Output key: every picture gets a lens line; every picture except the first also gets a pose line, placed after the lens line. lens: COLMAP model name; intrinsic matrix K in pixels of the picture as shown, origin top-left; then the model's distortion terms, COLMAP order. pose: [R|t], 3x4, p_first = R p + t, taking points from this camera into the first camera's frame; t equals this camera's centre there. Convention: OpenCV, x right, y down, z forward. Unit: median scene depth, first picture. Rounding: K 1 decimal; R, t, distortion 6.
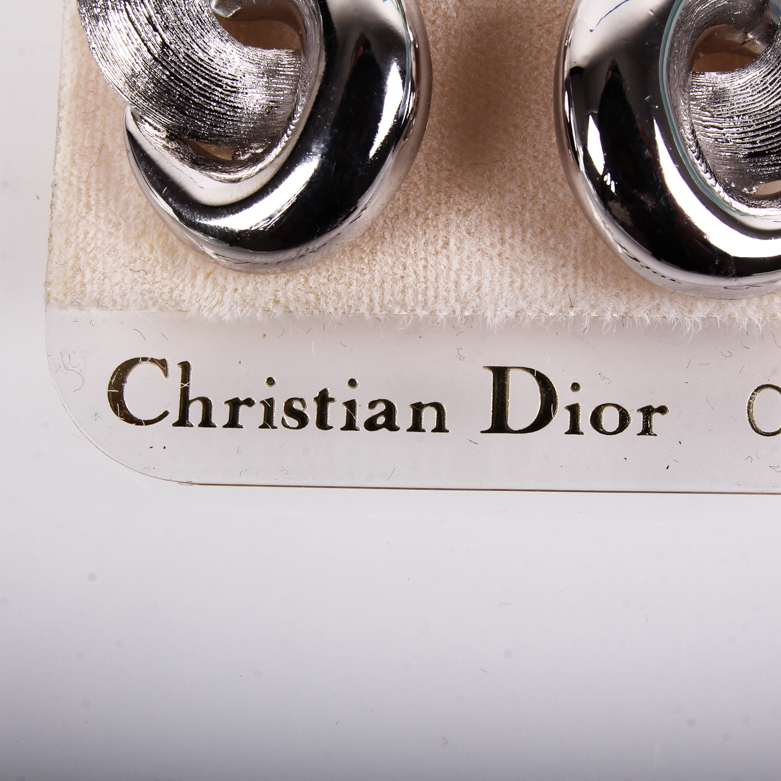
lens RADIAL K [[1460.6, 0, 390.5], [0, 1460.6, 390.5], [0, 0, 1]] dist [-0.076437, -0.090225]
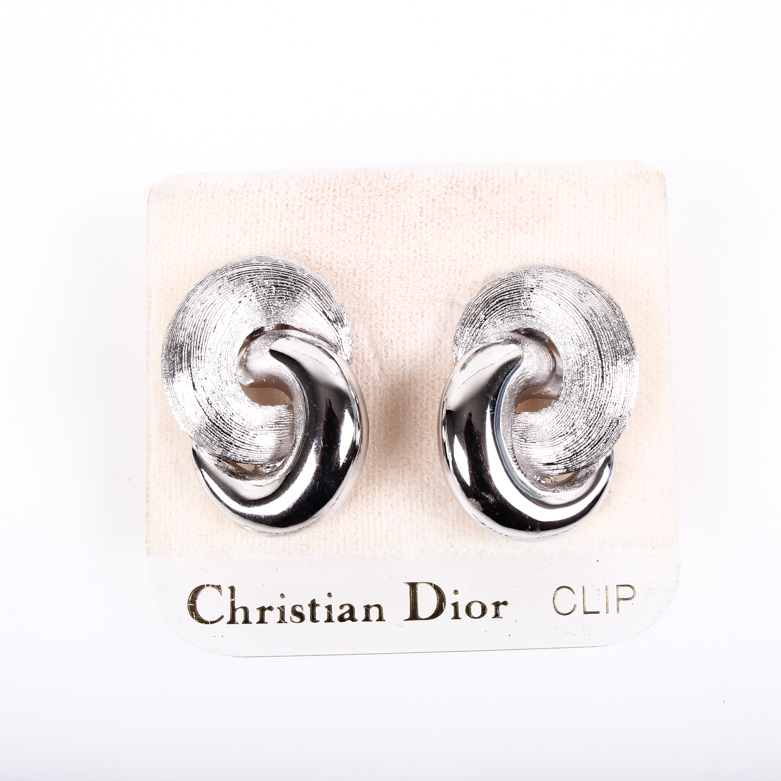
lens RADIAL K [[1460.6, 0, 390.5], [0, 1460.6, 390.5], [0, 0, 1]] dist [-0.076437, -0.090225]
pose [[0.996813, -0.040930, 0.068475, -0.063163], [0.042331, 0.998920, -0.019130, -0.214721], [-0.067618, 0.021967, 0.997469, -0.760177]]
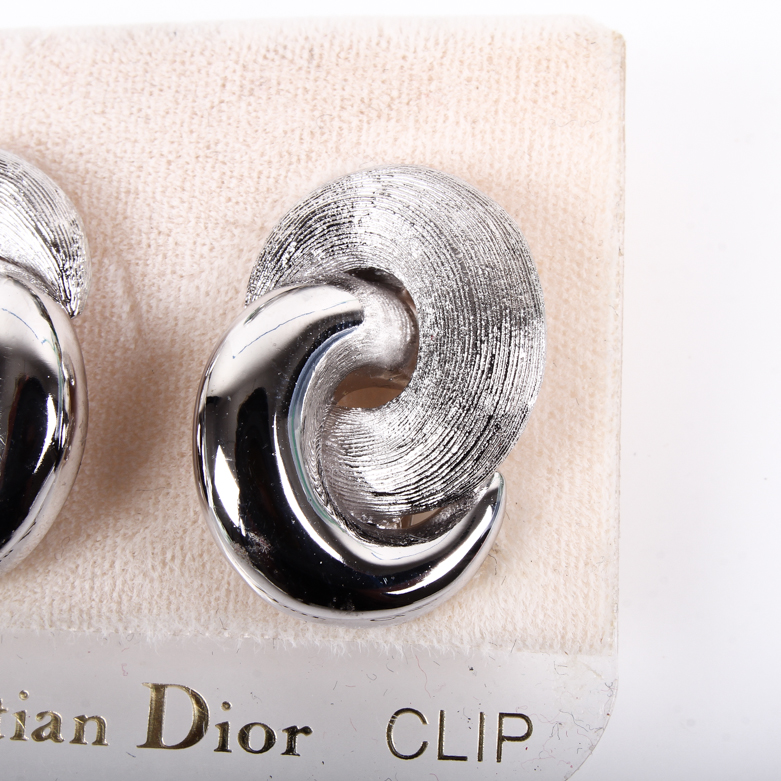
lens RADIAL K [[1460.6, 0, 390.5], [0, 1460.6, 390.5], [0, 0, 1]] dist [-0.076437, -0.090225]
pose [[0.998737, 0.006991, -0.049763, 0.292477], [-0.011952, 0.994904, -0.100116, -0.123652], [0.048809, 0.100584, 0.993731, -0.055165]]
